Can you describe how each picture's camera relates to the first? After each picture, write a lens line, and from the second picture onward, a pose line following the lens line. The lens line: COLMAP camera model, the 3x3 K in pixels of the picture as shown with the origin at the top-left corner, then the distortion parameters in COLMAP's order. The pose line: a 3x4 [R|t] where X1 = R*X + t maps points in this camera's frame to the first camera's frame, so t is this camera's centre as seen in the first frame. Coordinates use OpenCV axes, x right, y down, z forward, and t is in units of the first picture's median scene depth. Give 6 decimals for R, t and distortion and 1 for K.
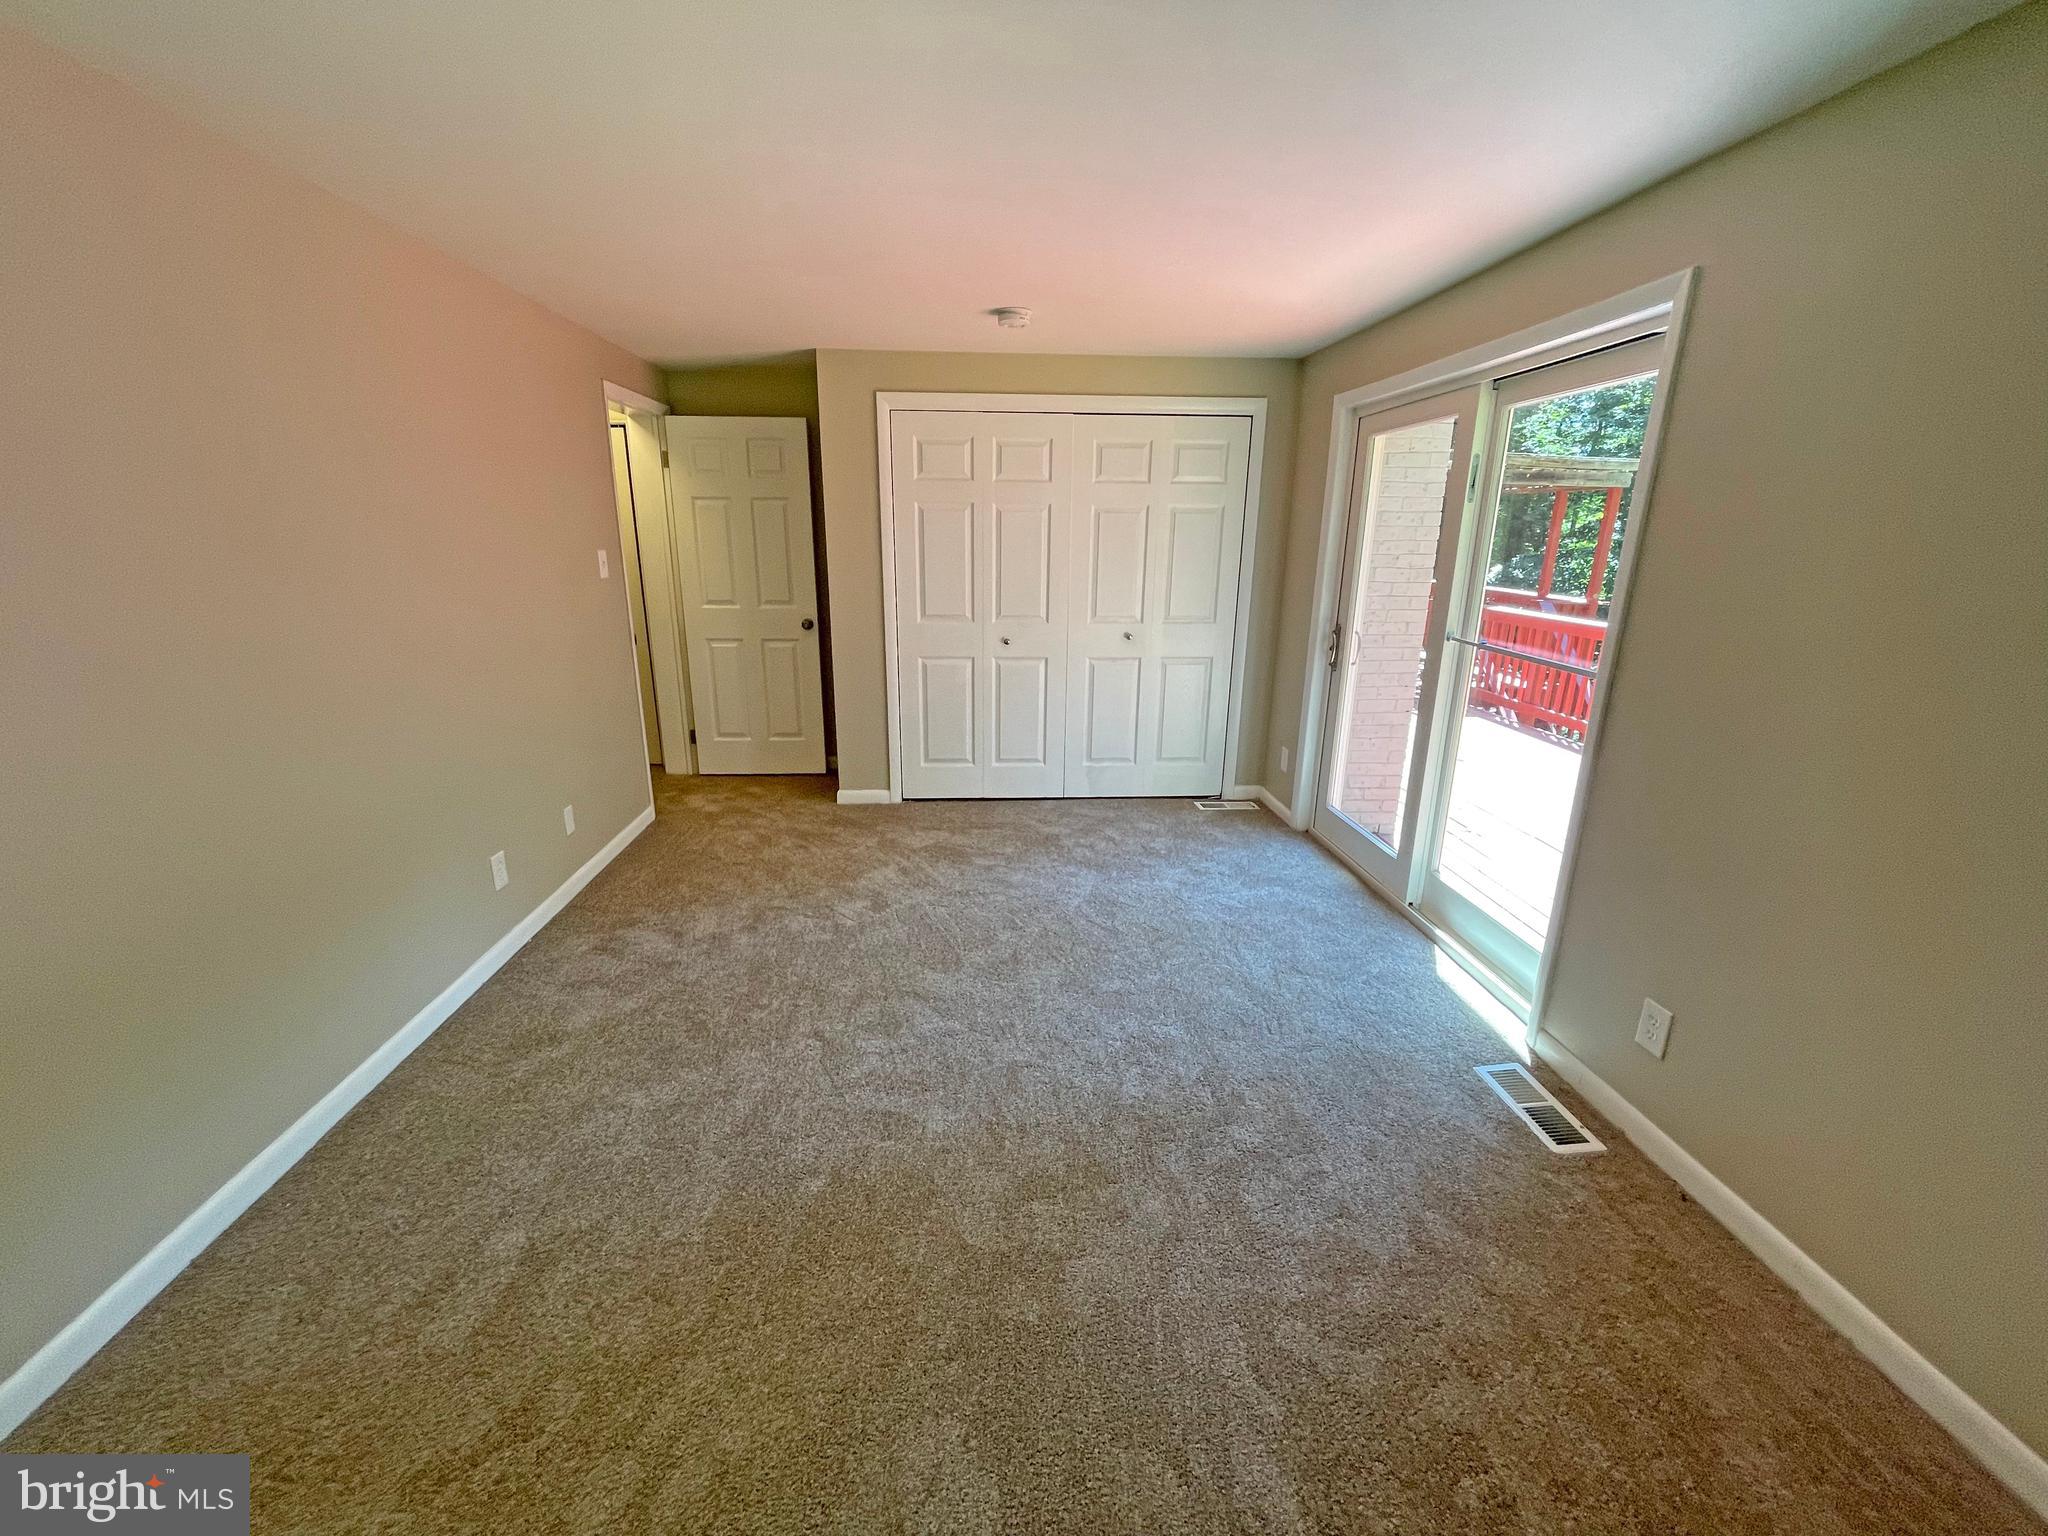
lens RADIAL K [[824.8, 0, 1016.8], [0, 824.8, 767.1], [0, 0, 1]] dist [-0.001838, -0.000094]
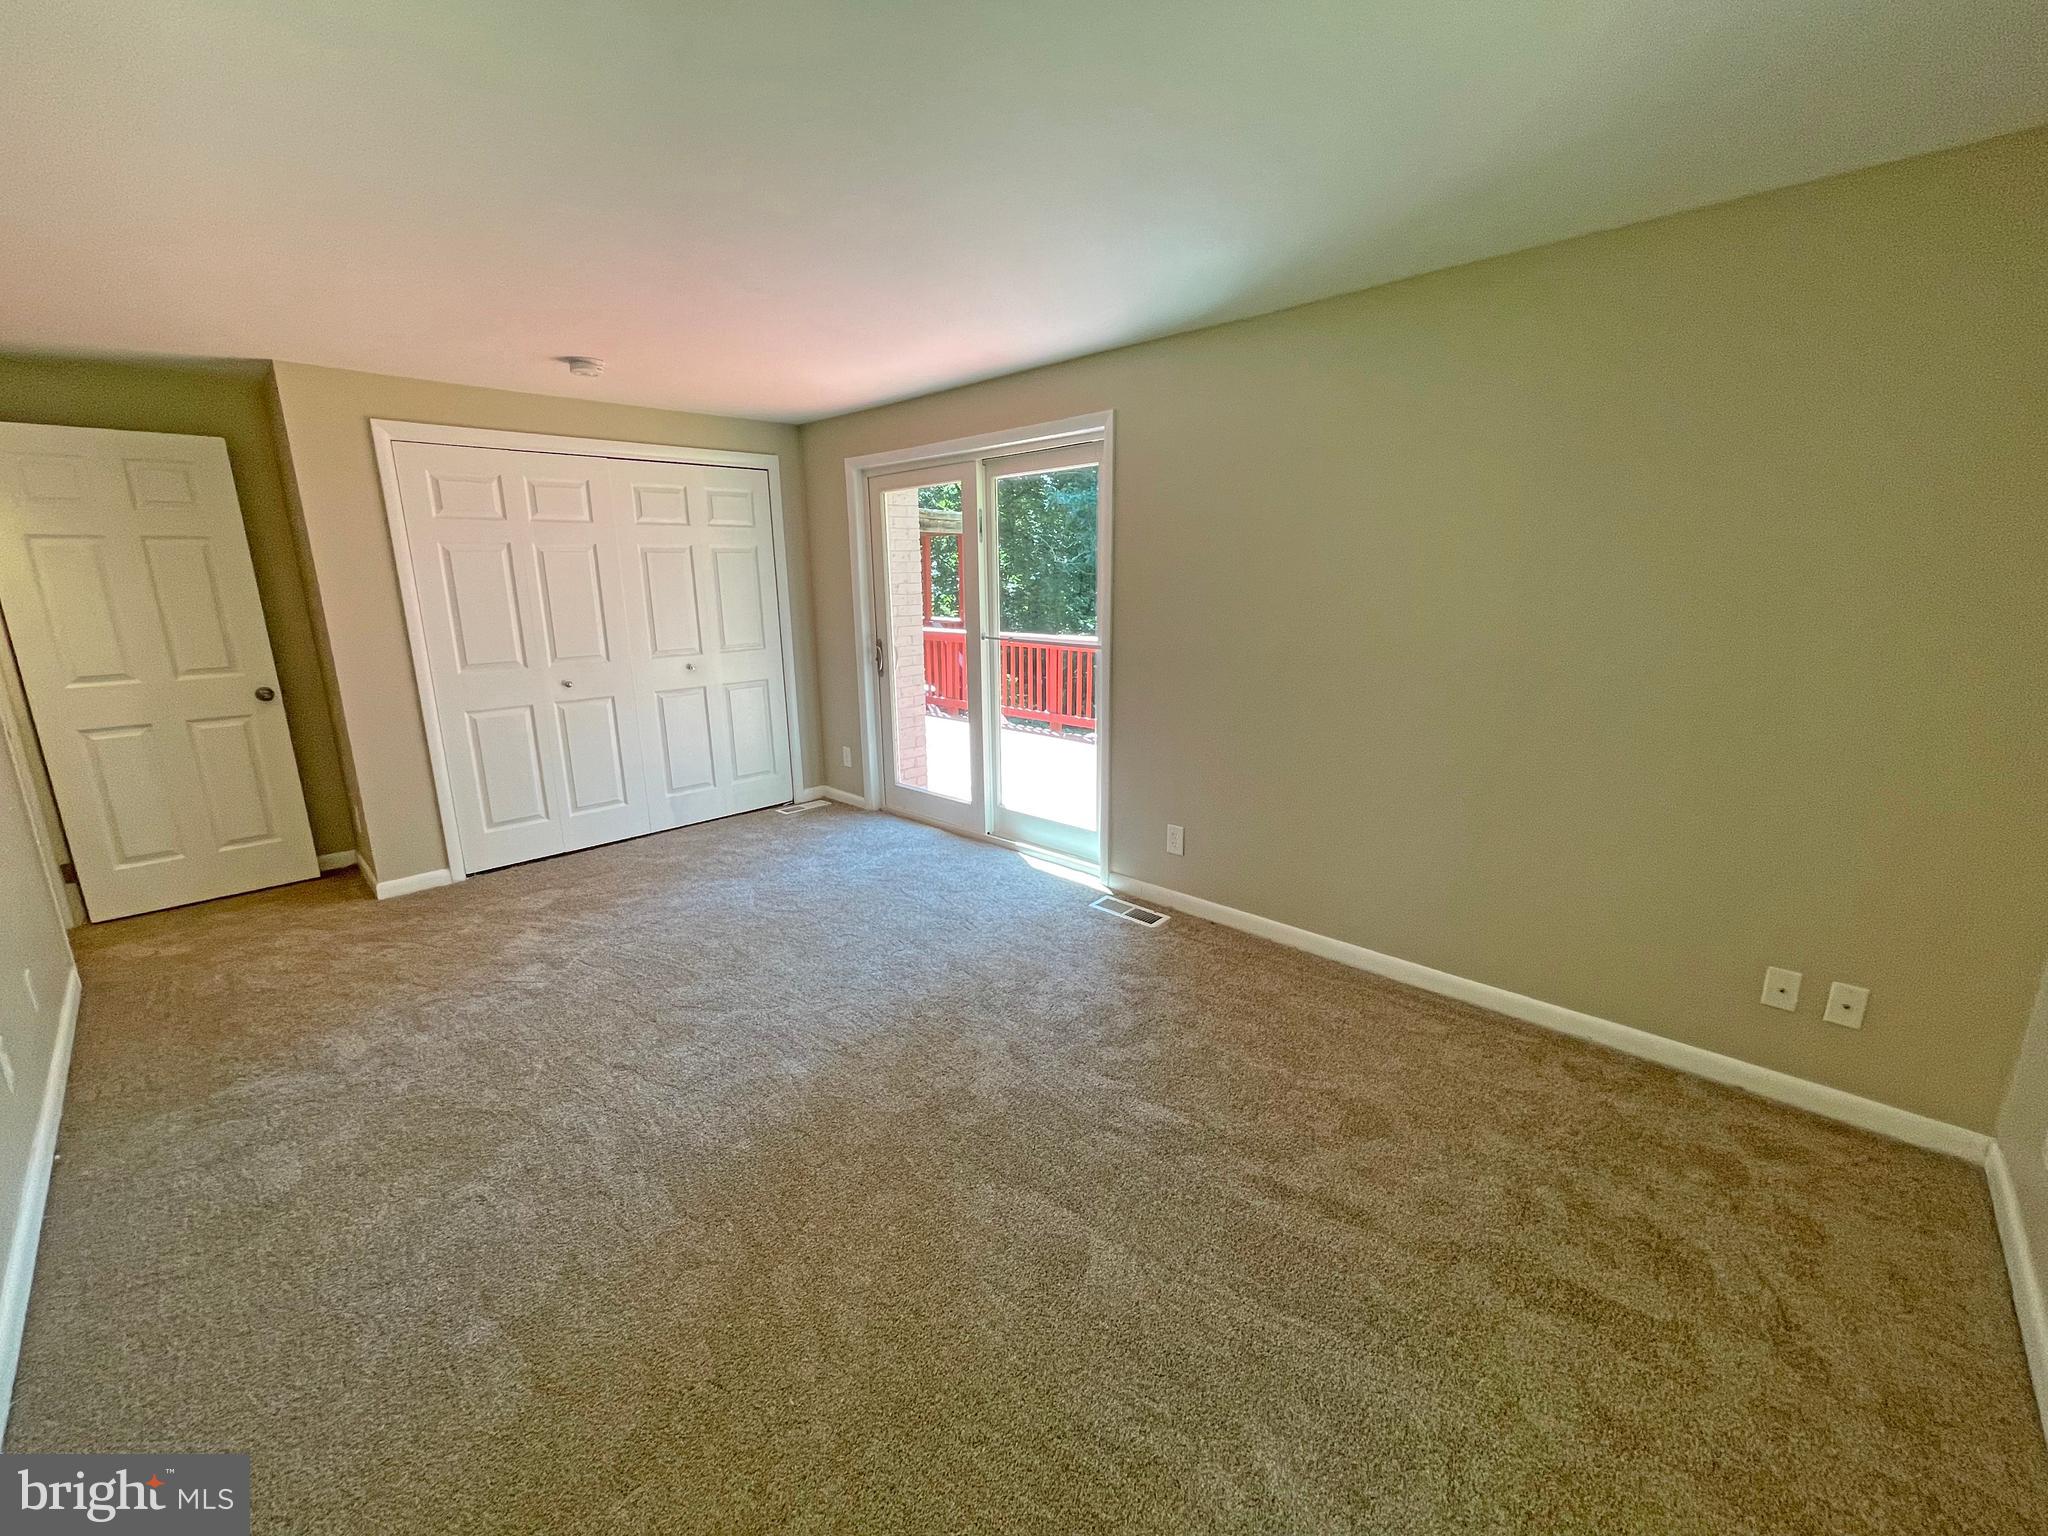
lens RADIAL K [[828.6, 0, 1013.6], [0, 828.6, 763.7], [0, 0, 1]] dist [-0.000133, -0.000365]
pose [[0.744638, -0.170260, 0.645388, -0.290969], [0.205689, 0.978397, 0.020791, 0.027797], [-0.634985, 0.117268, 0.763572, -0.065968]]
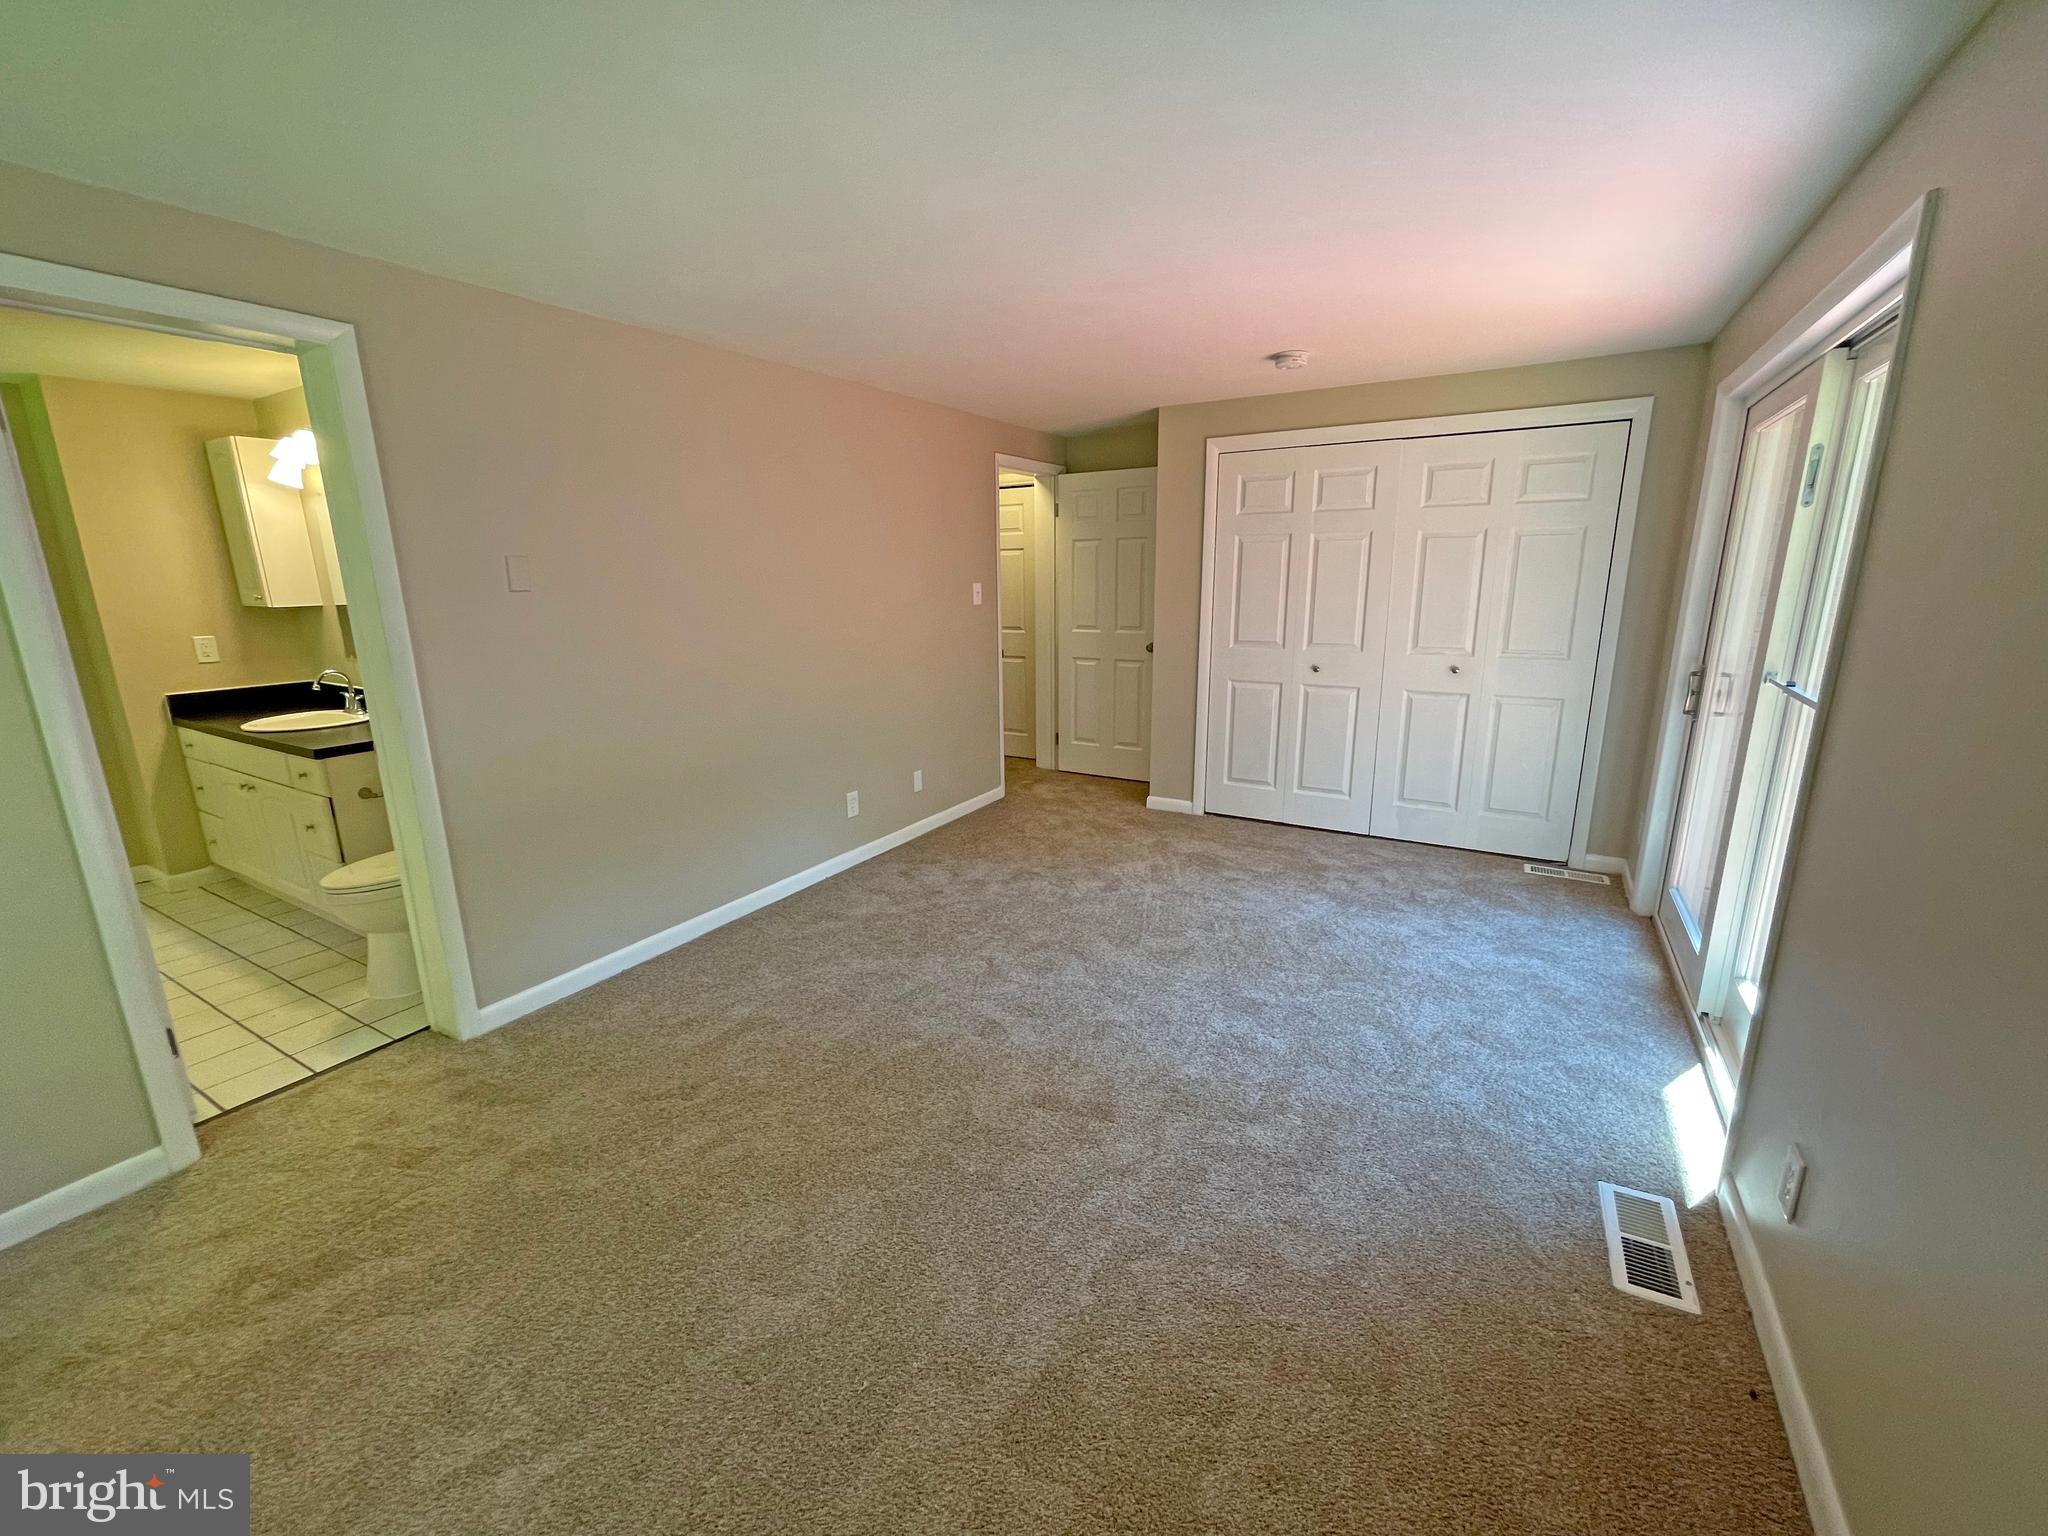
lens RADIAL K [[824.8, 0, 1016.8], [0, 824.8, 767.1], [0, 0, 1]] dist [-0.001838, -0.000094]
pose [[0.823873, 0.112231, -0.555551, 0.282861], [-0.136531, 0.990633, -0.002348, 0.019046], [0.550083, 0.077785, 0.831479, -0.026773]]
